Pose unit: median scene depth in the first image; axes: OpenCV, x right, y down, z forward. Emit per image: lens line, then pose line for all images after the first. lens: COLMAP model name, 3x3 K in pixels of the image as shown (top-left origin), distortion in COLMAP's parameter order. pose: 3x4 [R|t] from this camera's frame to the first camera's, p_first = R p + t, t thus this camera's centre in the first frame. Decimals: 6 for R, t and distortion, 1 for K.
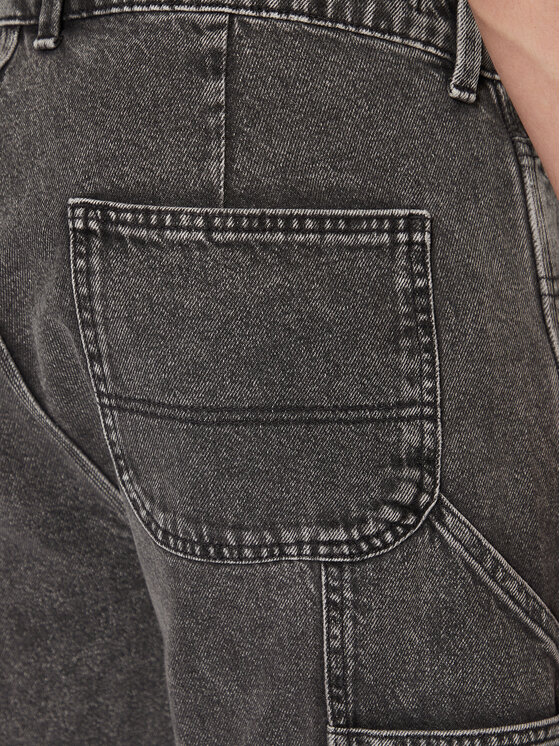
lens RADIAL K [[2155.8, 0, 280.0], [0, 2155.8, 373.0], [0, 0, 1]] dist [-0.085254, -0.235004]
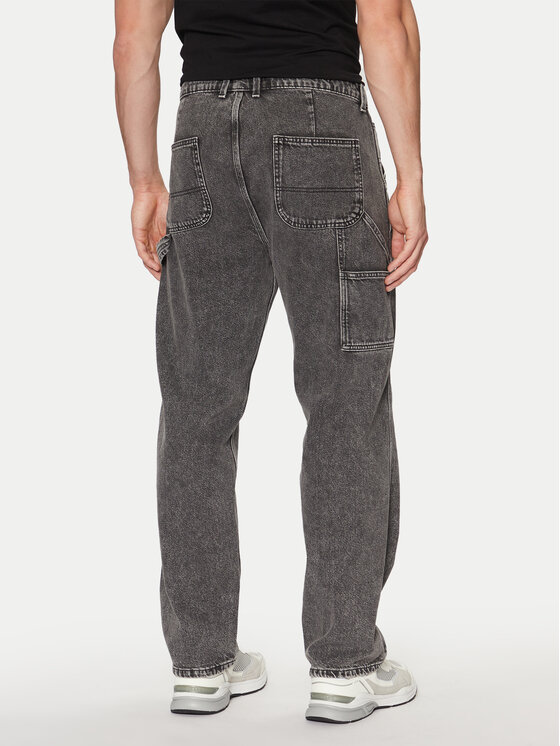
lens RADIAL K [[1786.6, 0, 280.0], [0, 1786.6, 373.0], [0, 0, 1]] dist [-0.392998, -0.054939]
pose [[0.949533, -0.038024, 0.311354, -1.097652], [0.037242, 0.999270, 0.008459, 0.320212], [-0.311449, 0.003563, 0.950256, -2.041321]]
